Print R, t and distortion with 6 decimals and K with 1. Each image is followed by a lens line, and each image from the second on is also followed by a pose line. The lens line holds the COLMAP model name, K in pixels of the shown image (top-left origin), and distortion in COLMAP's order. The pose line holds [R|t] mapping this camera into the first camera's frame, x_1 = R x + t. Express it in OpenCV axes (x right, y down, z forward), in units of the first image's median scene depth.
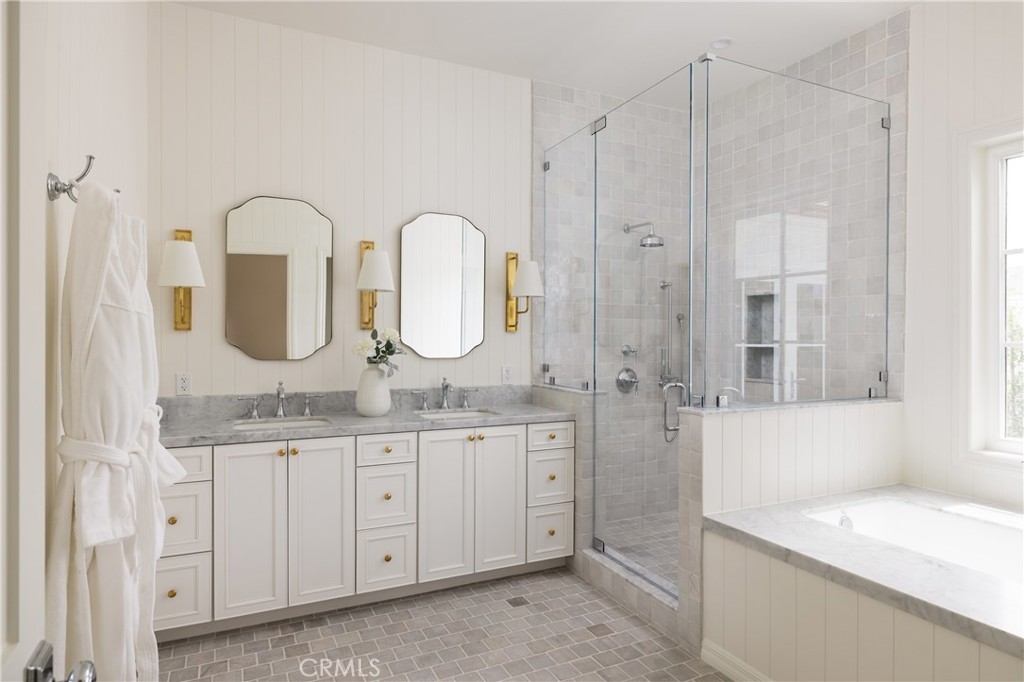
lens RADIAL K [[601.7, 0, 510.9], [0, 601.7, 338.3], [0, 0, 1]] dist [-0.027770, -0.001112]
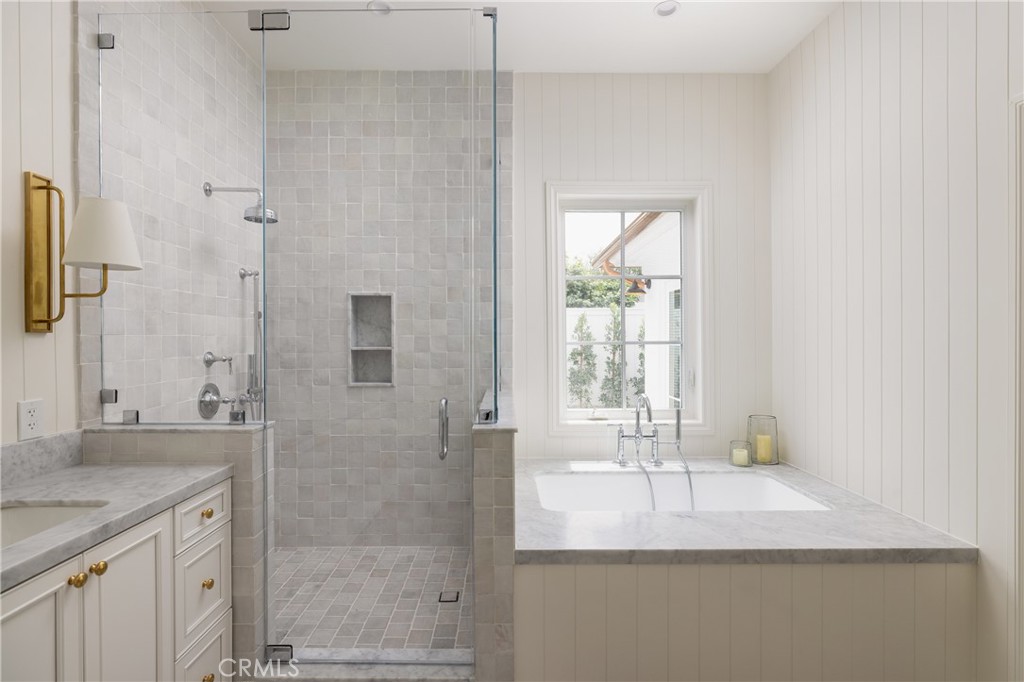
lens RADIAL K [[490.5, 0, 512.6], [0, 490.5, 339.0], [0, 0, 1]] dist [-0.012838, 0.001805]
pose [[0.414433, -0.007182, 0.910052, -0.235147], [0.007534, 0.999962, 0.004461, -0.004973], [-0.910049, 0.005007, 0.414471, 0.537837]]
